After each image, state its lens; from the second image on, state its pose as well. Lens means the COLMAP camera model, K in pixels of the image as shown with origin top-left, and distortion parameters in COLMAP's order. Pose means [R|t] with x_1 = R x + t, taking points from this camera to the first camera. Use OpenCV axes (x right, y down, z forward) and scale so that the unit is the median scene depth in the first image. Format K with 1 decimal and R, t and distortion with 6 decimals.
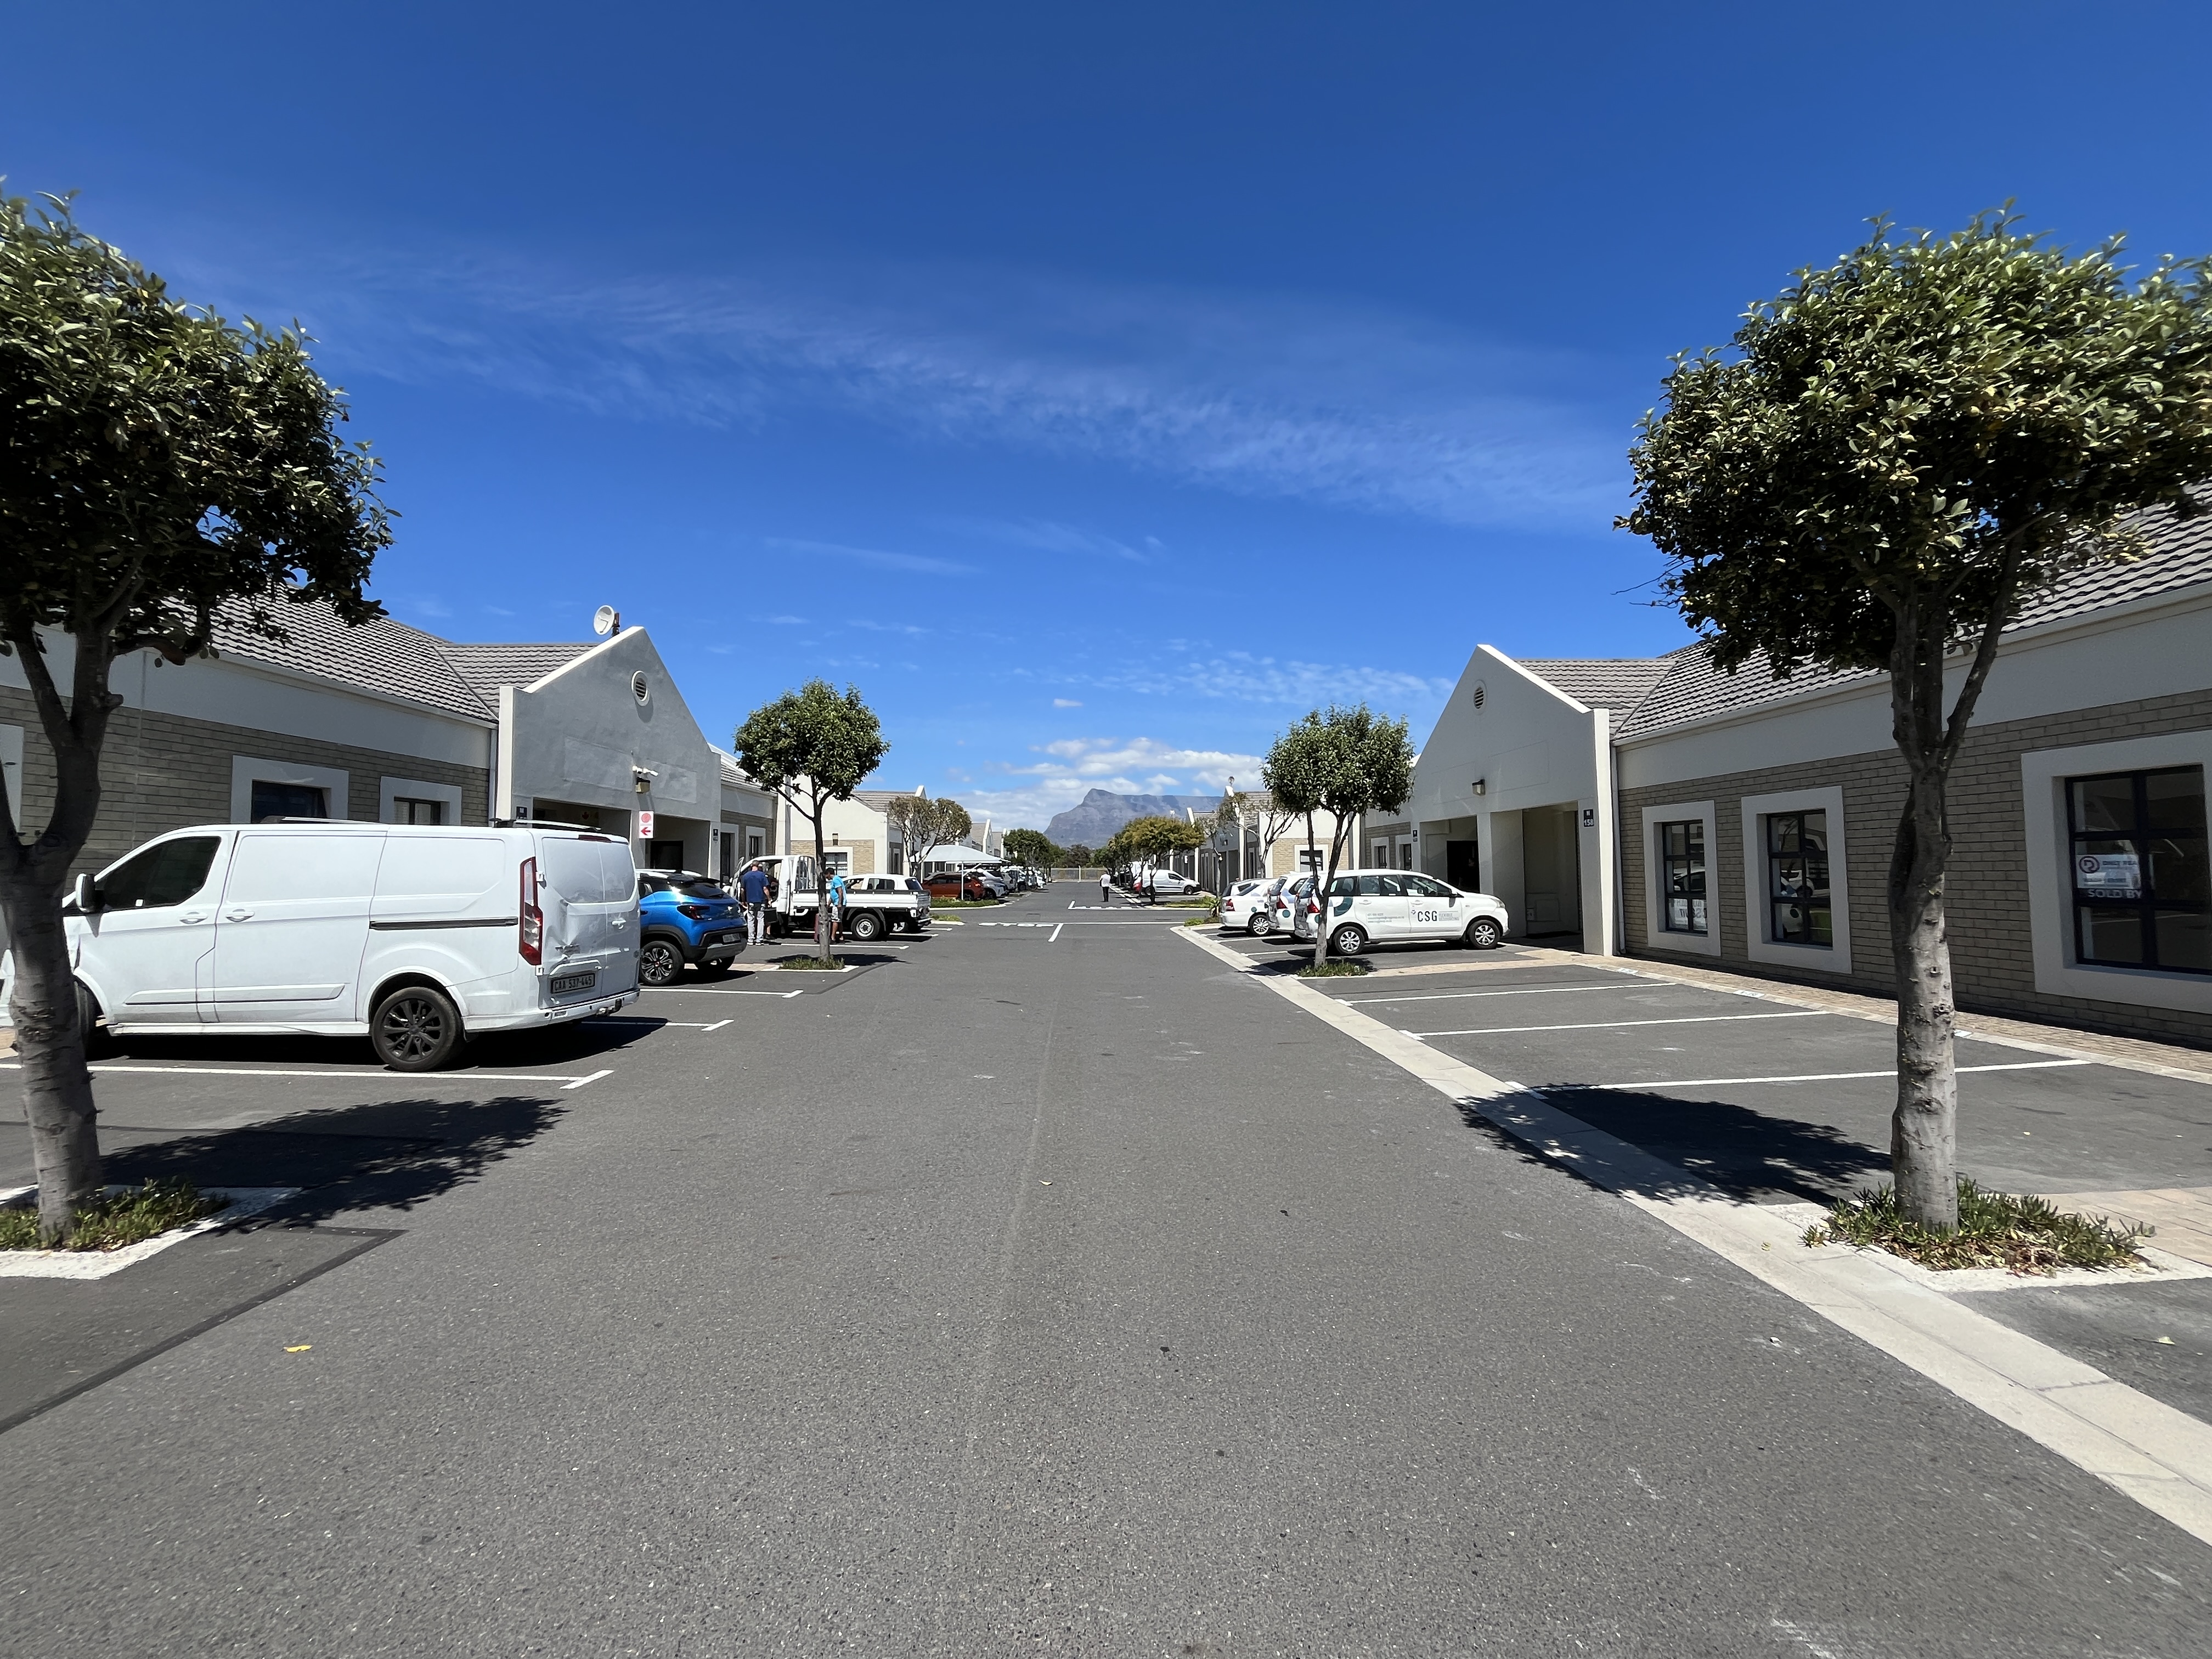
lens RADIAL K [[893.1, 0, 1104.0], [0, 893.1, 829.0], [0, 0, 1]] dist [-0.000833, -0.000582]
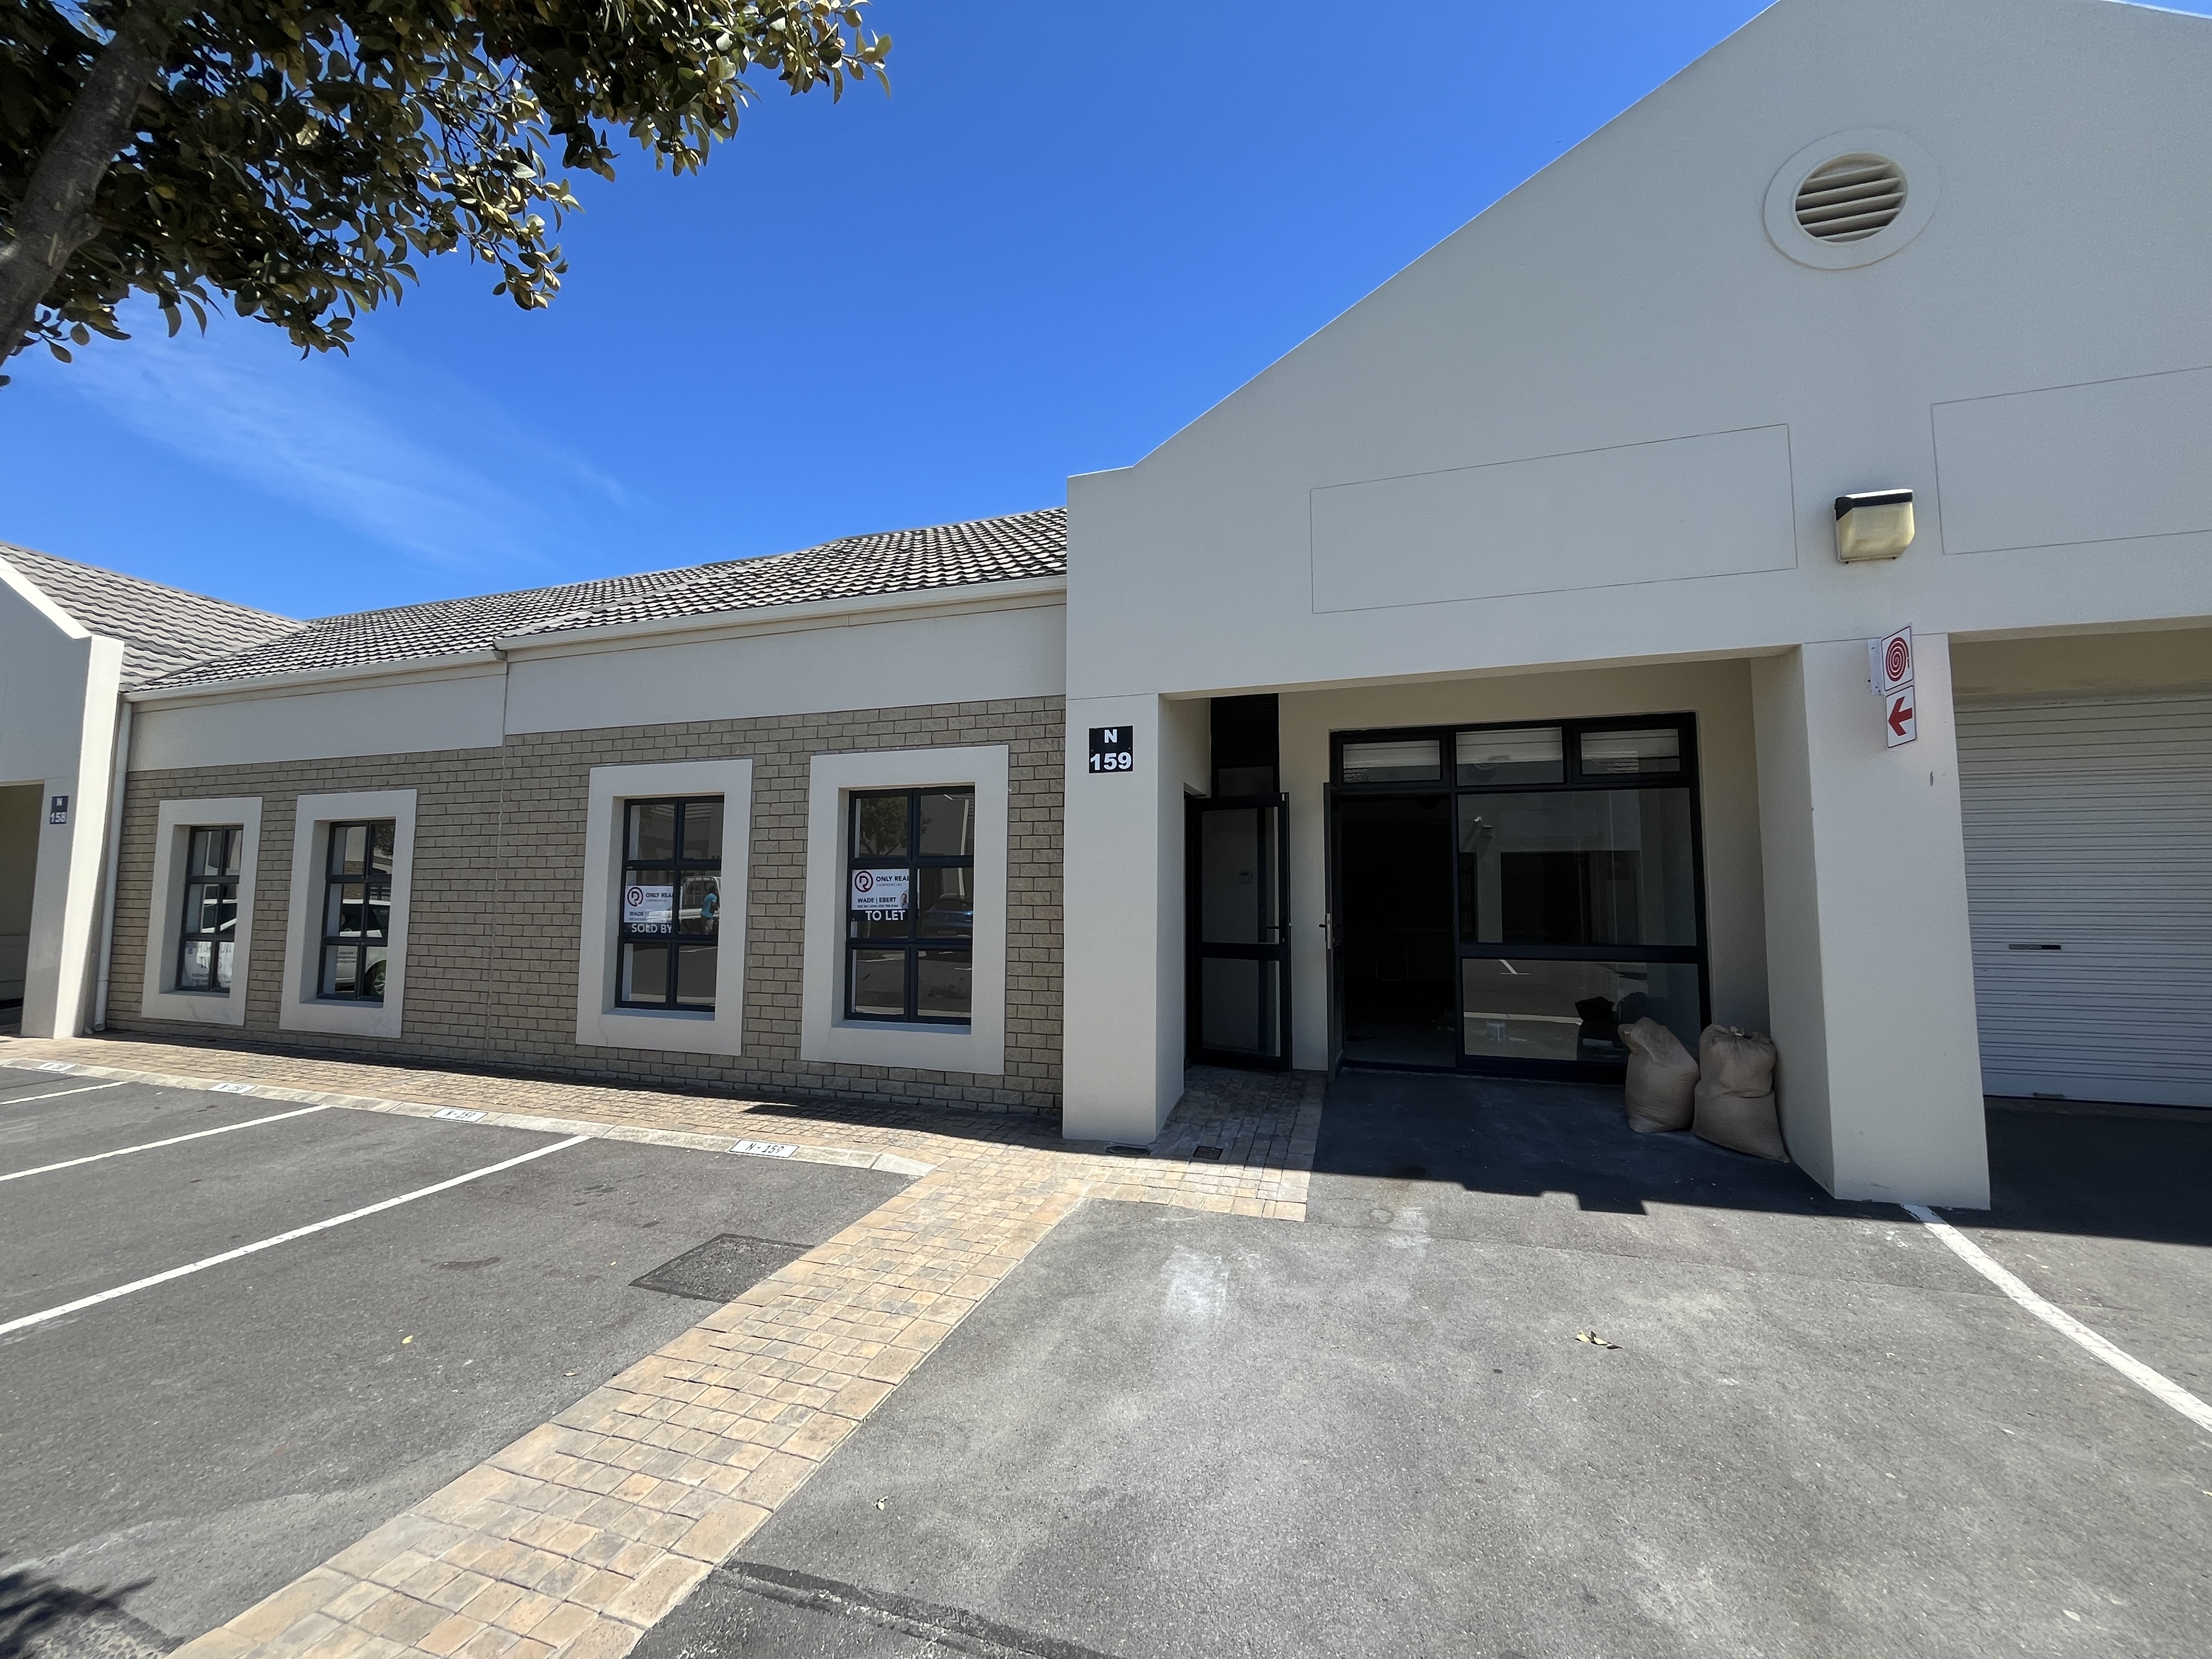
lens RADIAL K [[893.1, 0, 1098.3], [0, 893.1, 827.0], [0, 0, 1]] dist [-0.000833, -0.000582]
pose [[0.337775, 0.088605, 0.937047, 0.310400], [-0.053376, 0.995760, -0.074917, 0.009783], [-0.939712, -0.024710, 0.341073, 0.189855]]
